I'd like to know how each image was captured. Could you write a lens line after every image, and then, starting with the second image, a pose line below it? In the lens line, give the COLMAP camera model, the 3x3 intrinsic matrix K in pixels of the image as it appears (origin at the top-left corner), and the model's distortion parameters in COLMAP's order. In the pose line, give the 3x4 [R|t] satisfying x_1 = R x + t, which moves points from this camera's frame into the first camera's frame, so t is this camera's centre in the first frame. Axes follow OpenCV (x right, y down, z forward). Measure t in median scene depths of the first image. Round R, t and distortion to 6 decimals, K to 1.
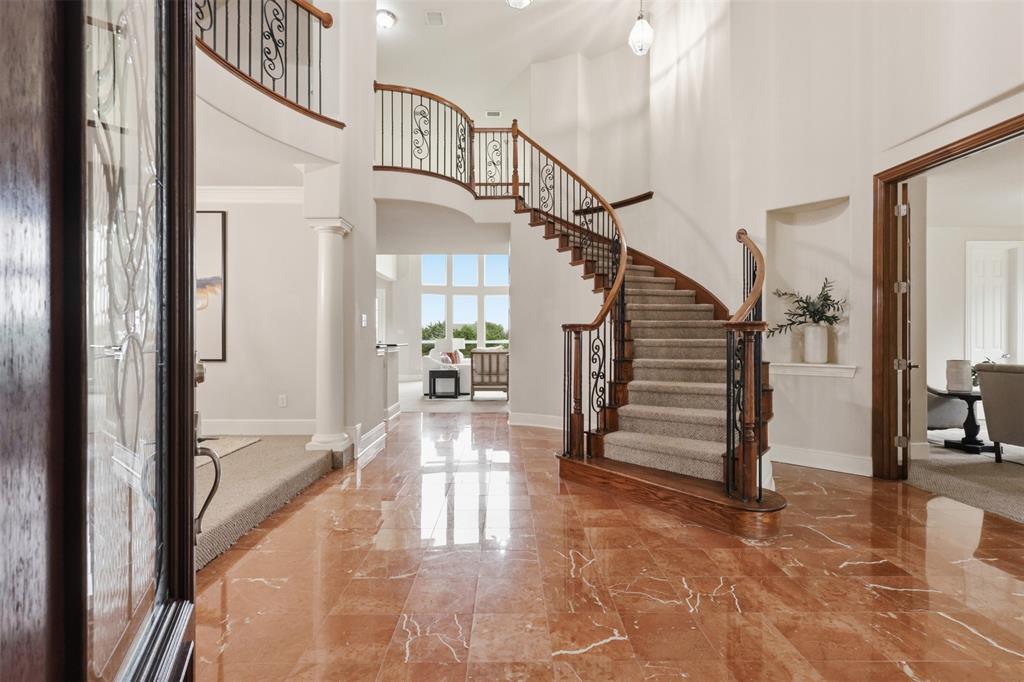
lens RADIAL K [[486.3, 0, 508.5], [0, 486.3, 336.2], [0, 0, 1]] dist [0.001489, 0.000137]
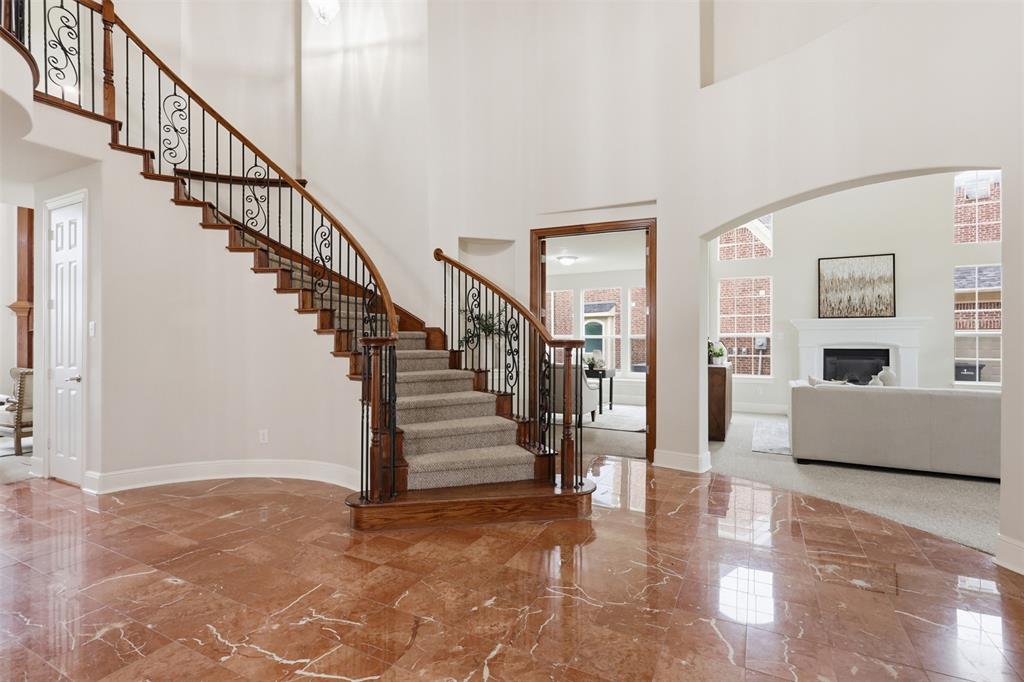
lens RADIAL K [[486.3, 0, 508.5], [0, 486.3, 336.2], [0, 0, 1]] dist [0.001489, 0.000137]
pose [[0.455040, 0.011189, 0.890401, -0.474617], [-0.004328, 0.999937, -0.010353, -0.015624], [-0.890461, 0.000857, 0.455060, 0.426023]]
